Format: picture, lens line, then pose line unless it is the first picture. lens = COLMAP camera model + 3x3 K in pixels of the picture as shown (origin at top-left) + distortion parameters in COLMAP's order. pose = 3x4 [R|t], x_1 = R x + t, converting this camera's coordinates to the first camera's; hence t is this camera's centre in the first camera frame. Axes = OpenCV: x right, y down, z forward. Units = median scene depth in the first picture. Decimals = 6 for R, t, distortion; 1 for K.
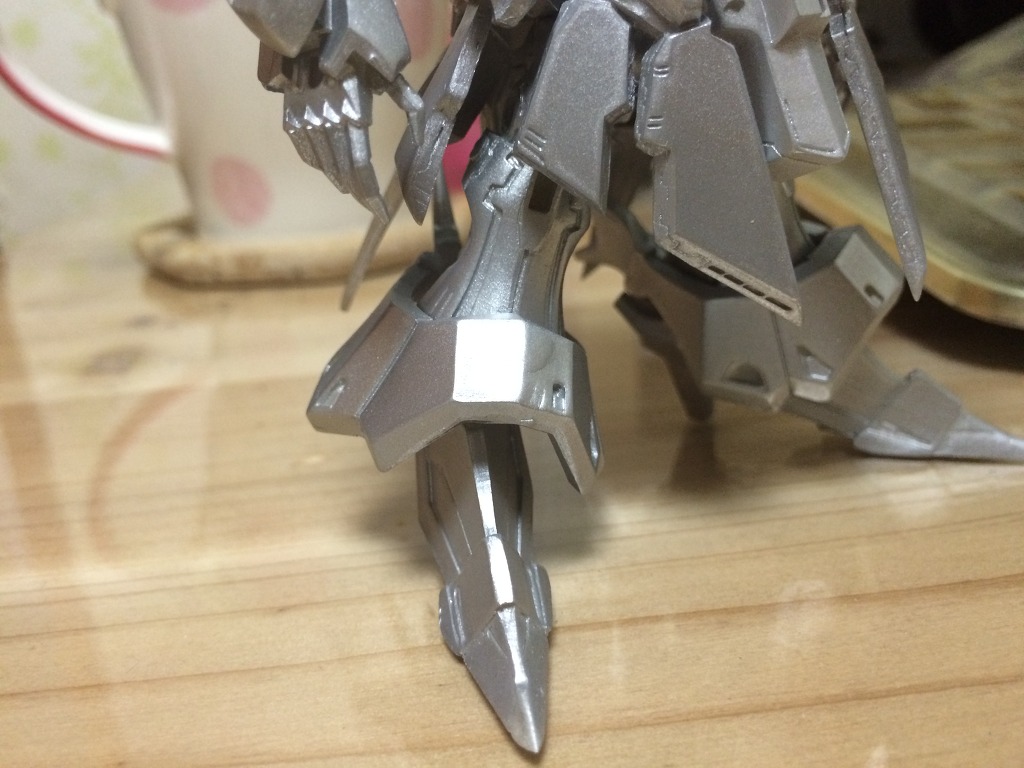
lens RADIAL K [[918.8, 0, 501.9], [0, 918.8, 369.0], [0, 0, 1]] dist [0.076284, -0.128450]
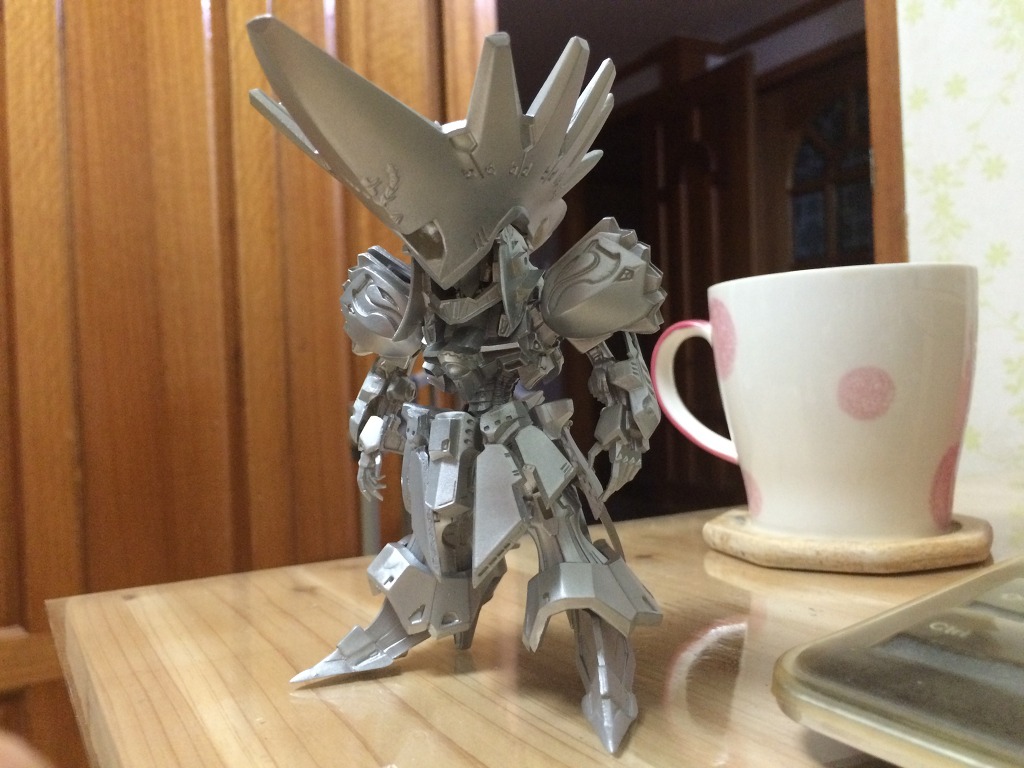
lens RADIAL K [[918.8, 0, 508.6], [0, 918.8, 380.8], [0, 0, 1]] dist [0.076284, -0.128450]
pose [[0.377015, 0.062473, -0.924098, 2.414929], [-0.294851, 0.953912, -0.055805, -0.438397], [0.878022, 0.293510, 0.378060, 0.175417]]
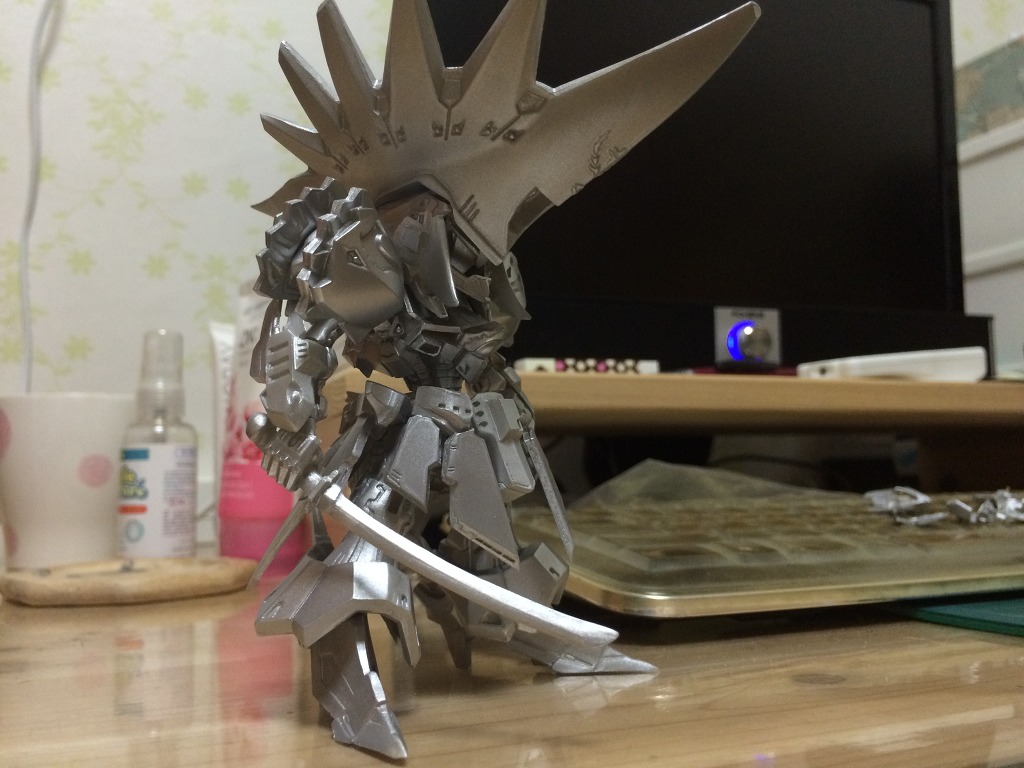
lens RADIAL K [[918.8, 0, 510.9], [0, 918.8, 382.6], [0, 0, 1]] dist [0.076284, -0.128450]
pose [[0.954849, 0.080212, 0.286060, -0.316032], [0.053400, 0.900845, -0.430844, 0.461462], [-0.292255, 0.426666, 0.855887, -0.934622]]
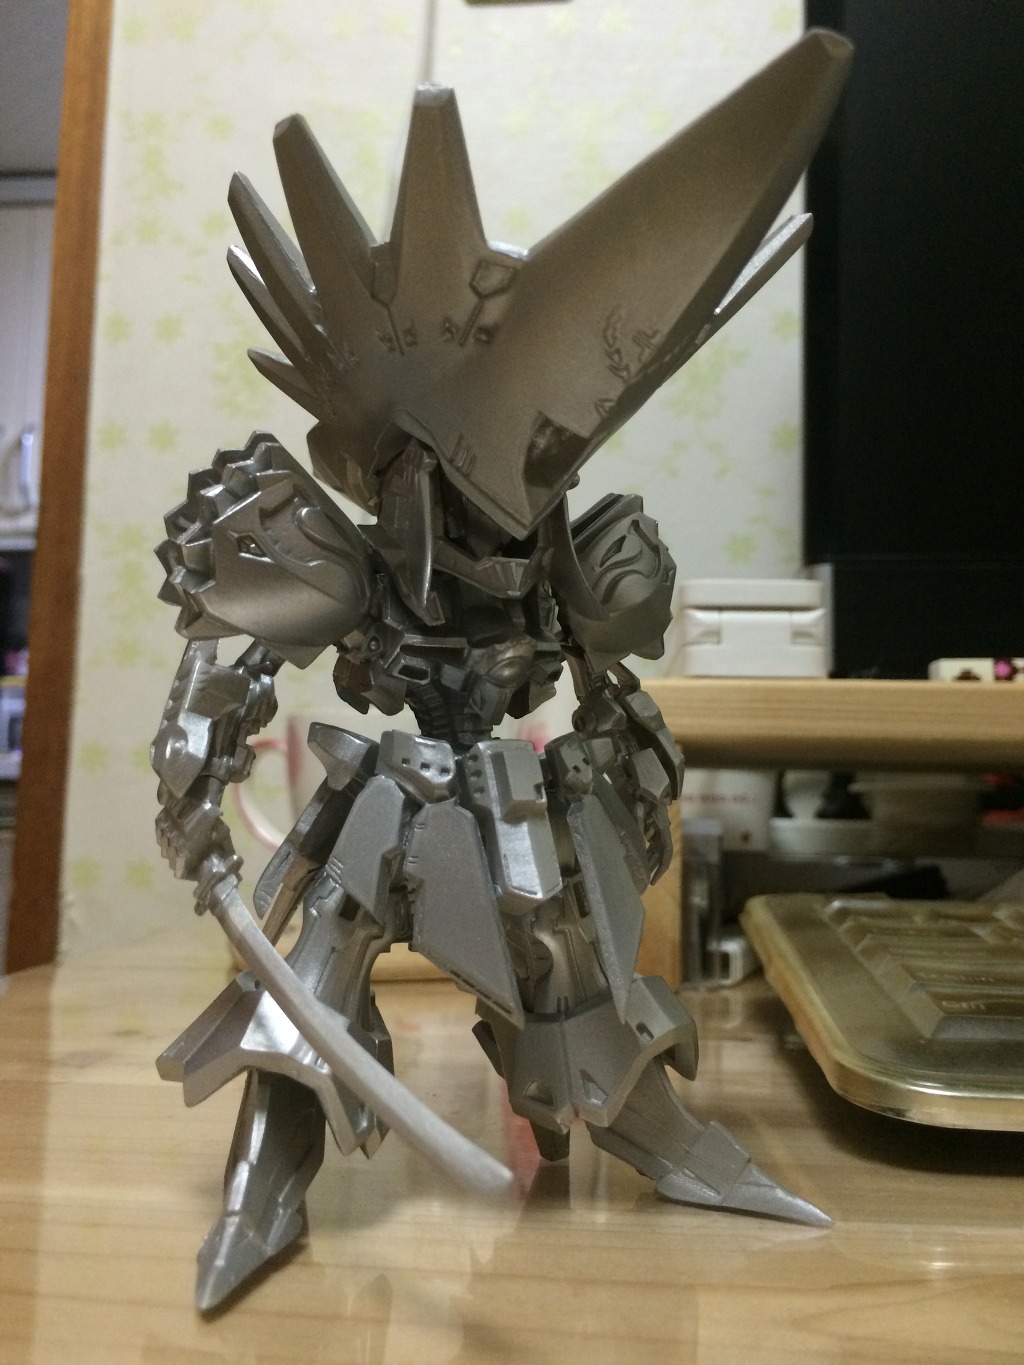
lens RADIAL K [[1224.8, 0, 514.6], [0, 1224.8, 674.9], [0, 0, 1]] dist [0.076284, -0.128450]
pose [[0.979434, 0.070673, -0.188983, 0.606884], [-0.144589, 0.899128, -0.413113, 0.220078], [0.140724, 0.431942, 0.890855, -0.739781]]
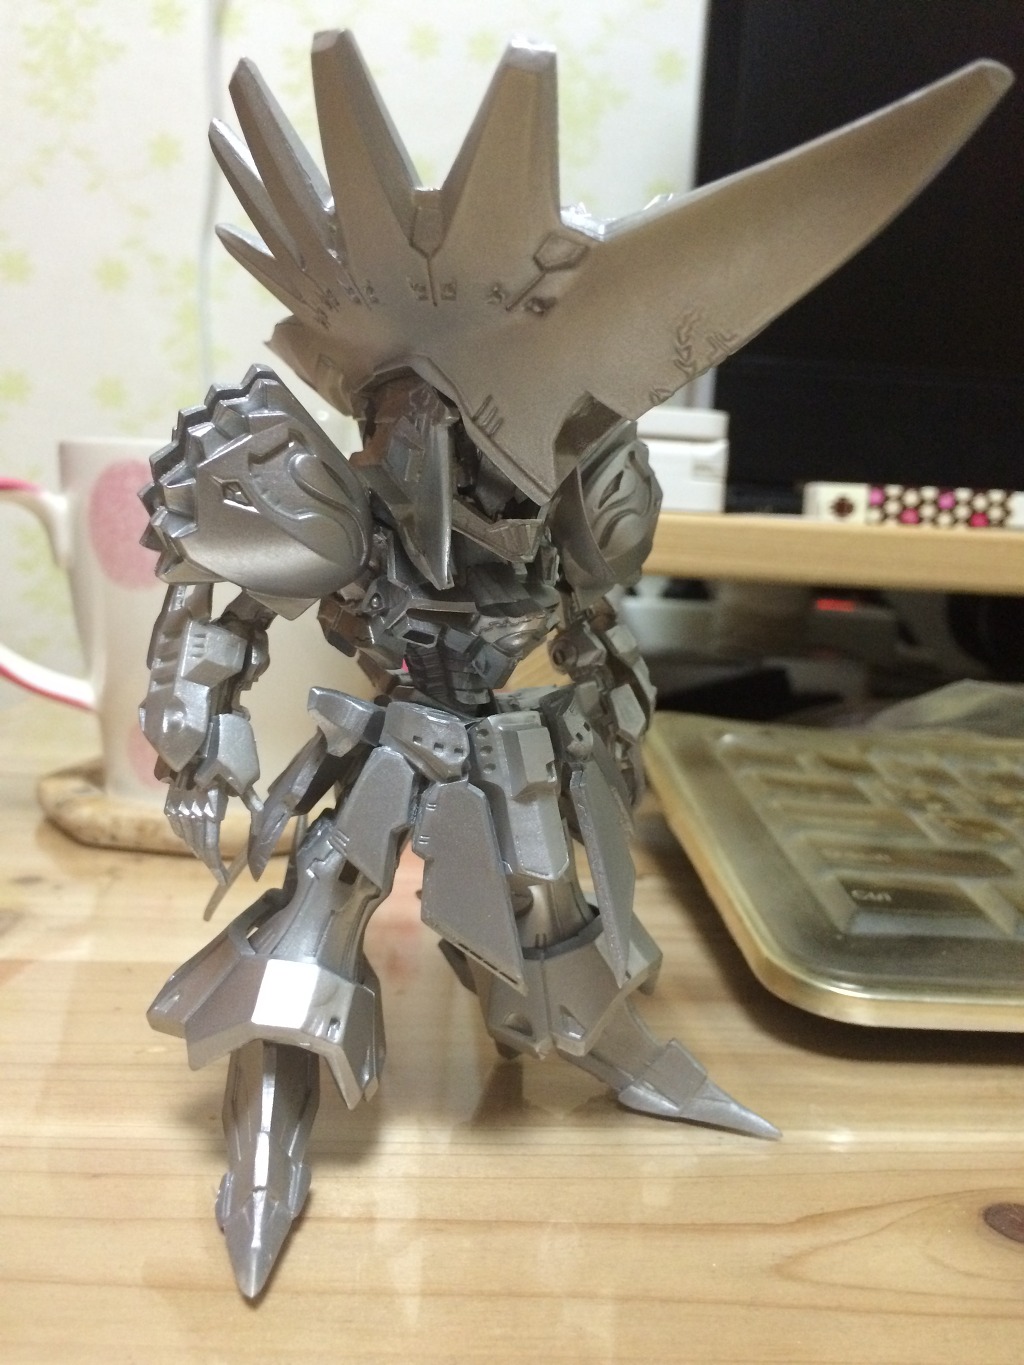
lens RADIAL K [[1224.8, 0, 519.1], [0, 1224.8, 671.7], [0, 0, 1]] dist [0.076284, -0.128450]
pose [[0.991140, 0.132801, -0.002187, 0.257410], [-0.130174, 0.967998, -0.214559, -0.119061], [-0.026377, 0.212942, 0.976709, -0.836989]]
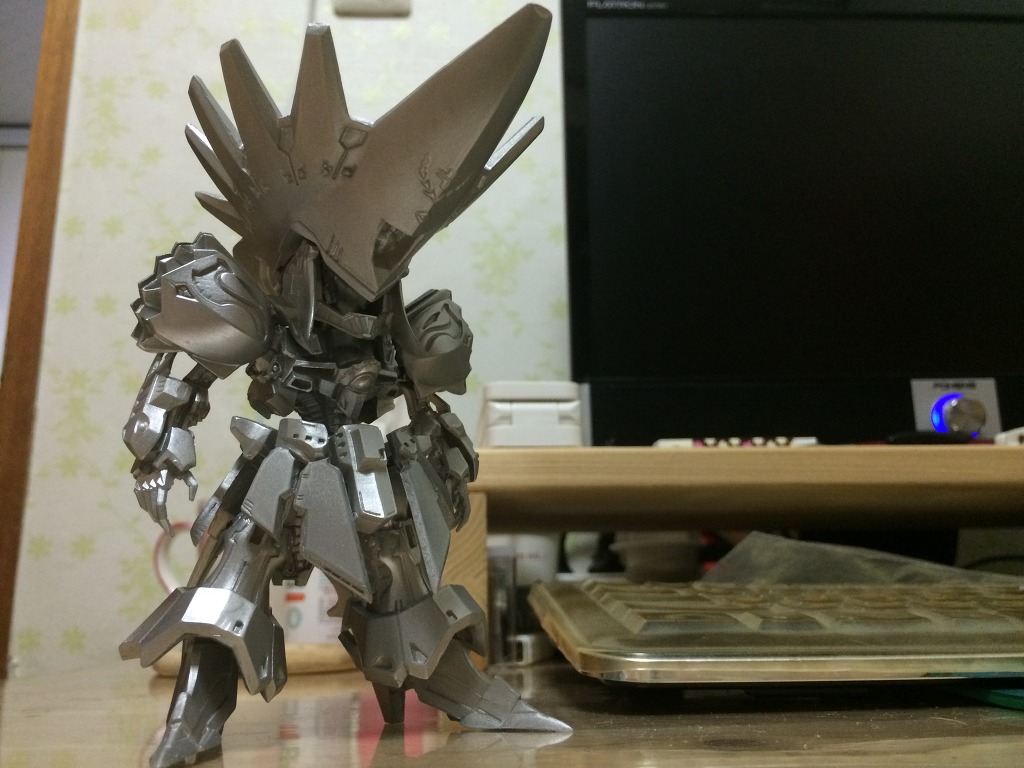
lens RADIAL K [[918.8, 0, 512.2], [0, 918.8, 379.0], [0, 0, 1]] dist [0.076284, -0.128450]
pose [[0.997833, 0.044022, -0.048893, 0.710279], [-0.063677, 0.833092, -0.549457, 0.631721], [0.016544, 0.551379, 0.834091, -0.930545]]
